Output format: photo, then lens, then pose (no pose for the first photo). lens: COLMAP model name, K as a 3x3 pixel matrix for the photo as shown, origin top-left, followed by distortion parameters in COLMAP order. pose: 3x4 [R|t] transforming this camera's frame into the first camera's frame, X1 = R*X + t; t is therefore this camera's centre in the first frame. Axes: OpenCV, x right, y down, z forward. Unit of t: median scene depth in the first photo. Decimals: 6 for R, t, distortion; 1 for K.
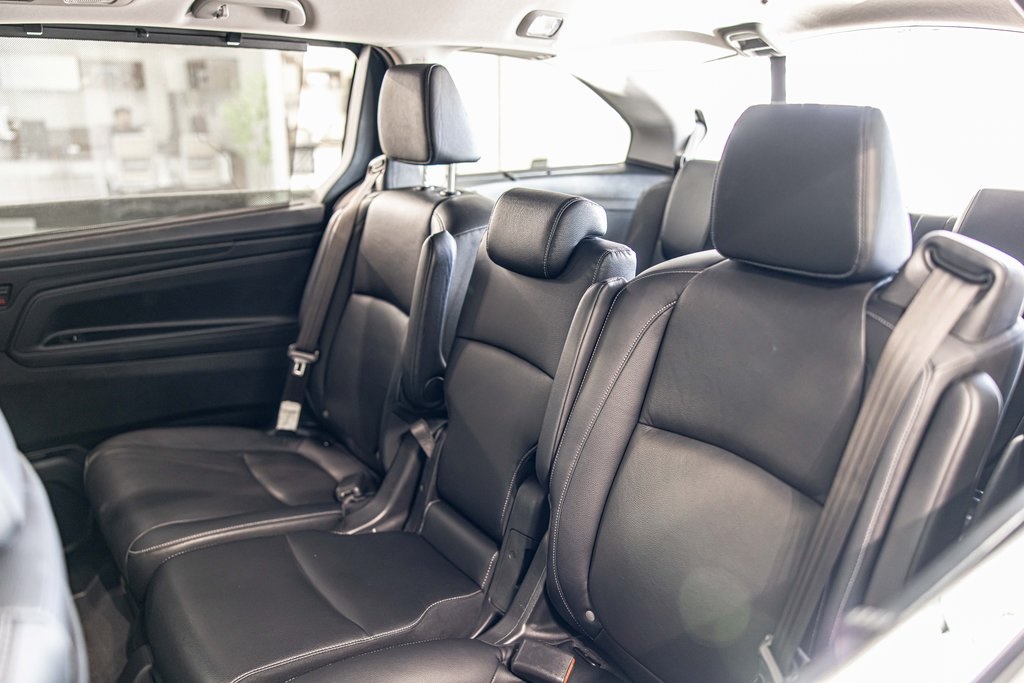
lens RADIAL K [[778.5, 0, 512.0], [0, 778.5, 341.5], [0, 0, 1]] dist [-0.003694, -0.004354]
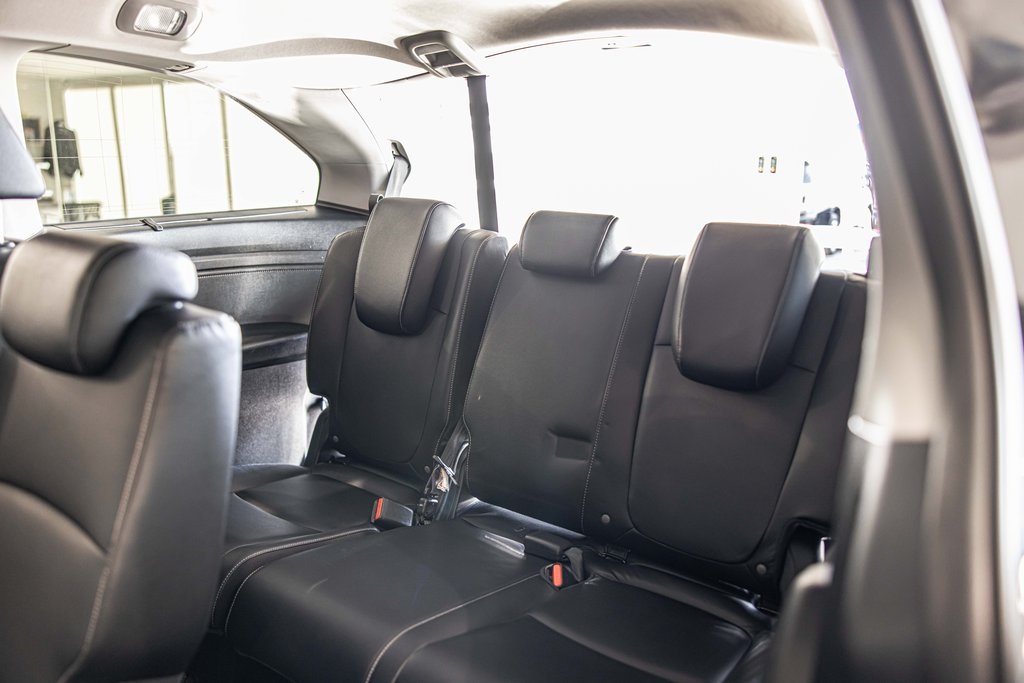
lens RADIAL K [[784.5, 0, 512.0], [0, 784.5, 341.5], [0, 0, 1]] dist [0.024059, -0.000387]
pose [[0.952174, -0.066023, 0.298338, 0.103366], [0.087169, 0.994497, -0.058121, -0.026040], [-0.292859, 0.081347, 0.952689, 0.192236]]
